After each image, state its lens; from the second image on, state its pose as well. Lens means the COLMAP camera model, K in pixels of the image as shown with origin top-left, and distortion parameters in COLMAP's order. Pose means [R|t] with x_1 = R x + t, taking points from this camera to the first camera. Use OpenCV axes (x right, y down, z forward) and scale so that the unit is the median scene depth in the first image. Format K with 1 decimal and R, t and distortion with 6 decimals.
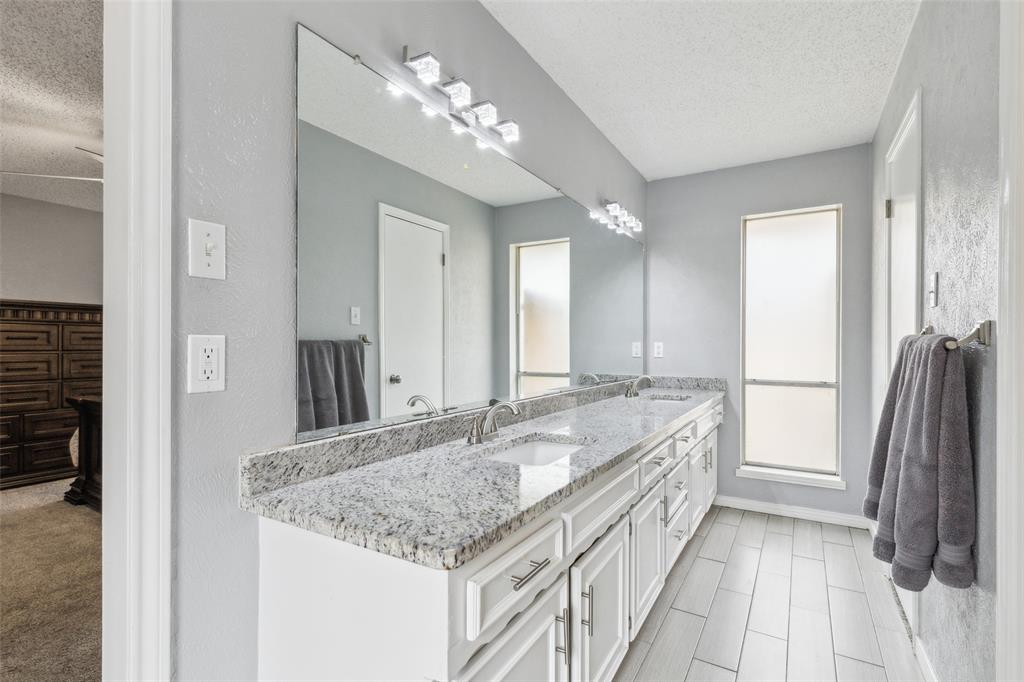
lens RADIAL K [[472.9, 0, 512.3], [0, 472.9, 339.6], [0, 0, 1]] dist [-0.000131, -0.003745]
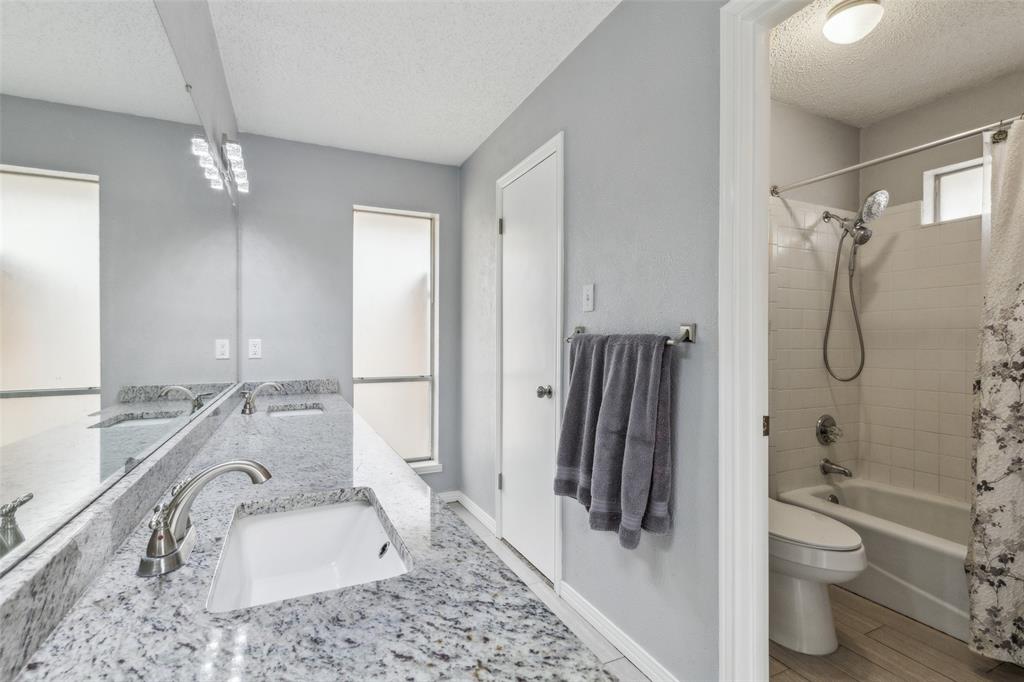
lens RADIAL K [[472.9, 0, 510.8], [0, 472.9, 341.1], [0, 0, 1]] dist [-0.000131, -0.003745]
pose [[0.565162, -0.004061, 0.824970, -0.116648], [-0.004563, 0.999957, 0.008048, 0.000330], [-0.824967, -0.008313, 0.565120, 0.219903]]
